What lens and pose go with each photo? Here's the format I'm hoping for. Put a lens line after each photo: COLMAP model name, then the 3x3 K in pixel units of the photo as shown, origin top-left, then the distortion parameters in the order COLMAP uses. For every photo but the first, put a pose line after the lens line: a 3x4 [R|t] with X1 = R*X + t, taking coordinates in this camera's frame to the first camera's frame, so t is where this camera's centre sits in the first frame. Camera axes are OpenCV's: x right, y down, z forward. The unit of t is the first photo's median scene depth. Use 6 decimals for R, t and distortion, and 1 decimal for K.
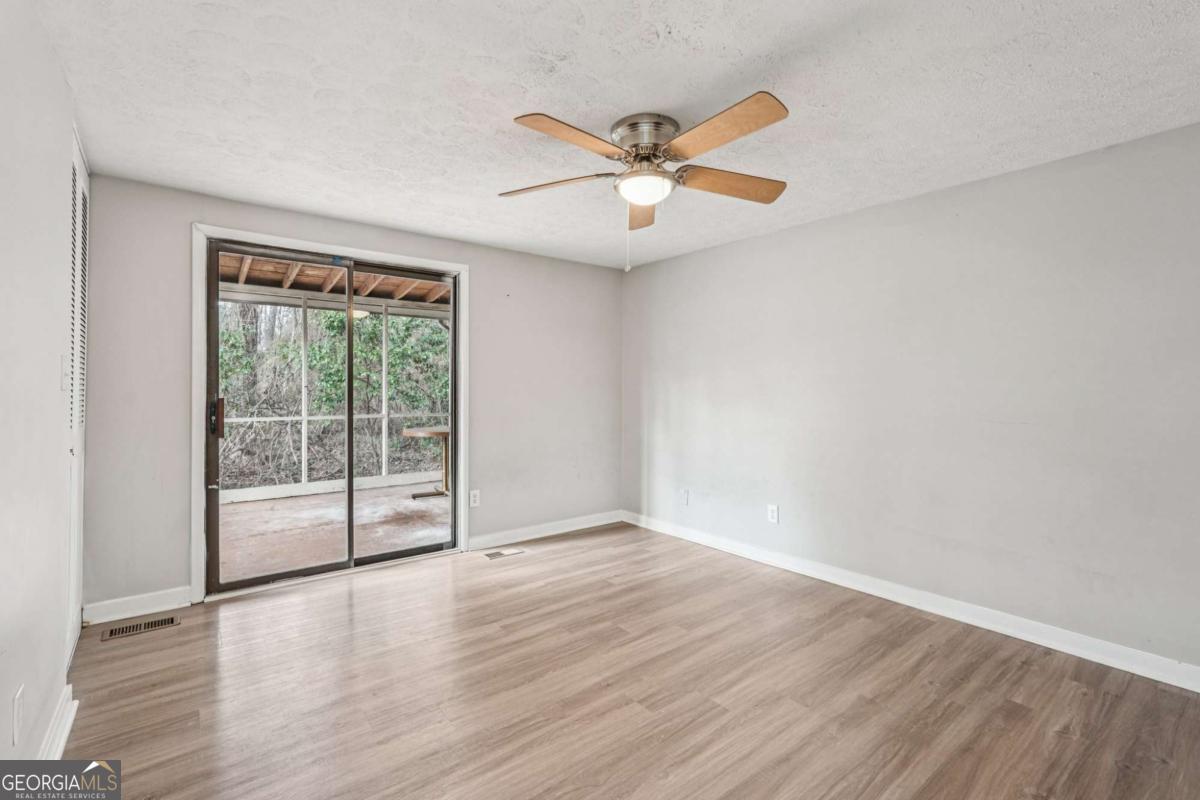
lens RADIAL K [[537.1, 0, 600.0], [0, 537.1, 394.6], [0, 0, 1]] dist [-0.016957, 0.010655]
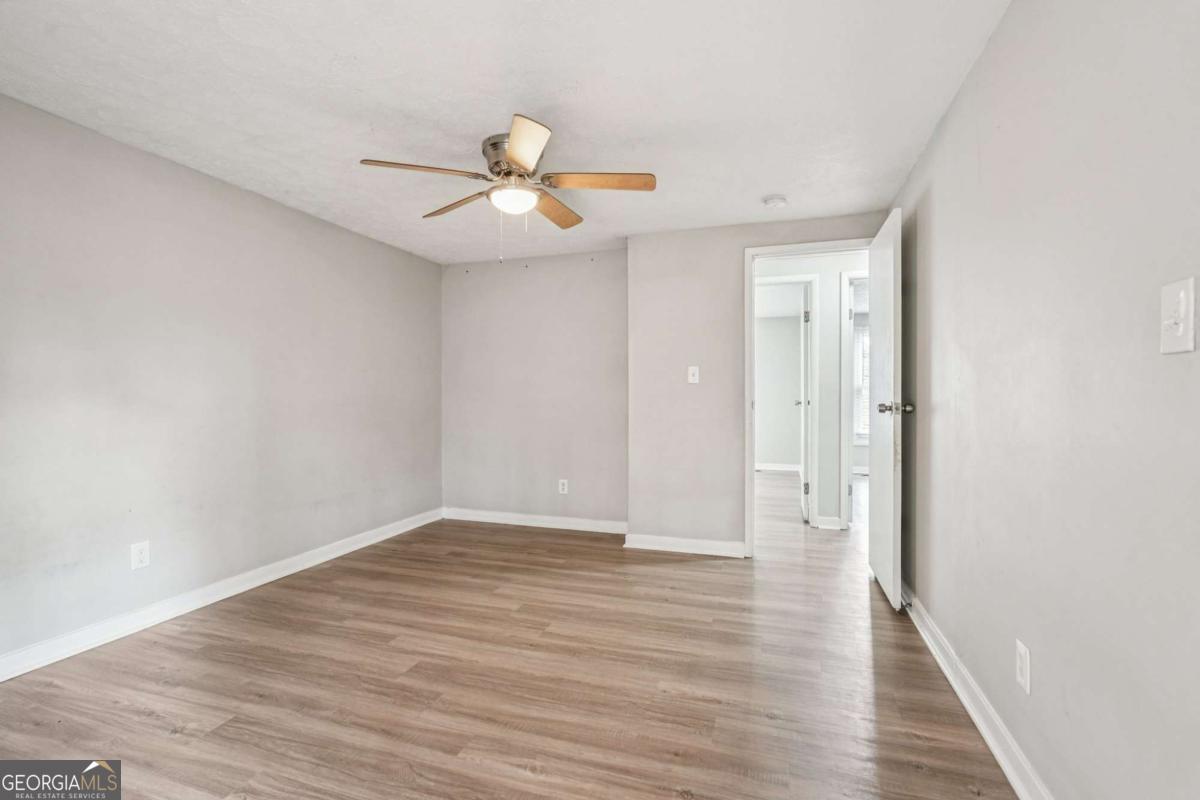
lens RADIAL K [[537.1, 0, 600.0], [0, 537.1, 394.6], [0, 0, 1]] dist [-0.016957, 0.010655]
pose [[-0.544447, -0.007024, 0.838766, -0.789154], [0.007078, 0.999891, 0.012967, 0.013392], [-0.838765, 0.012997, -0.544338, 1.191013]]
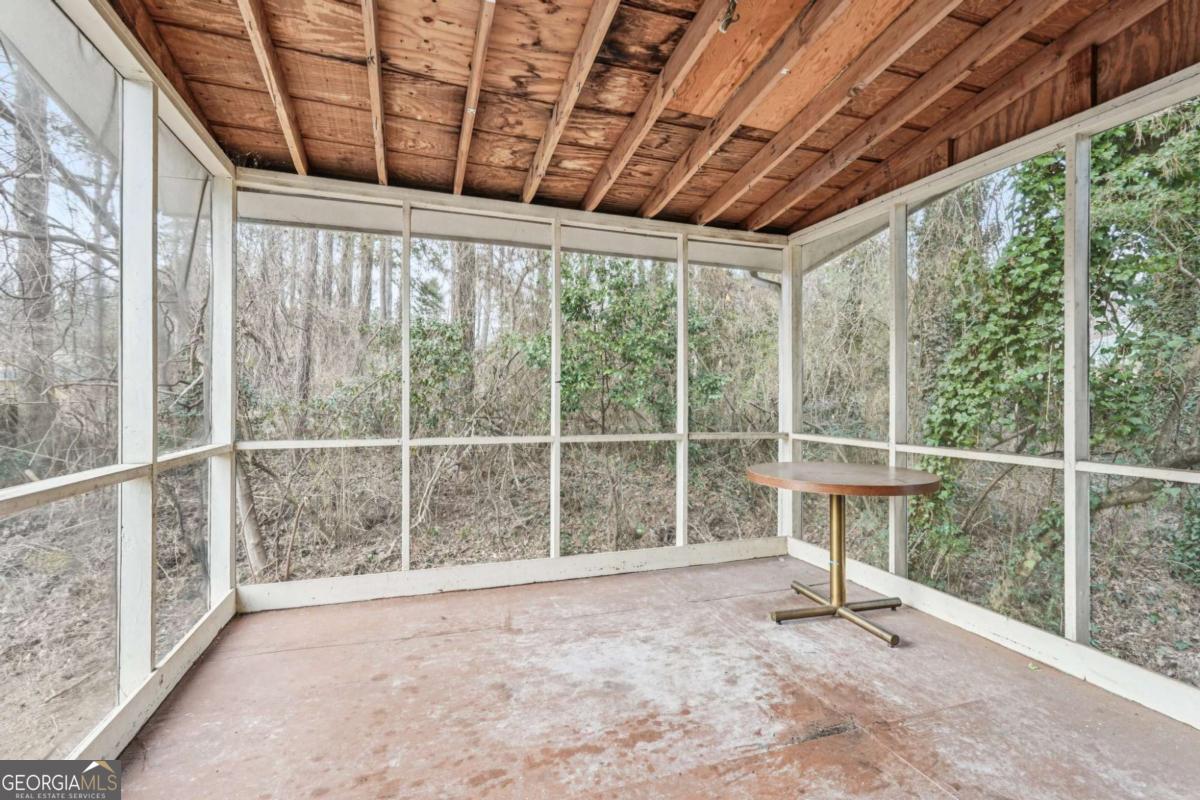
lens RADIAL K [[537.1, 0, 600.0], [0, 537.1, 394.6], [0, 0, 1]] dist [-0.016957, 0.010655]
pose [[0.944286, -0.003016, -0.329112, -0.254476], [-0.001915, 0.999891, -0.014656, 0.004028], [0.329120, 0.014470, 0.944177, 0.383389]]
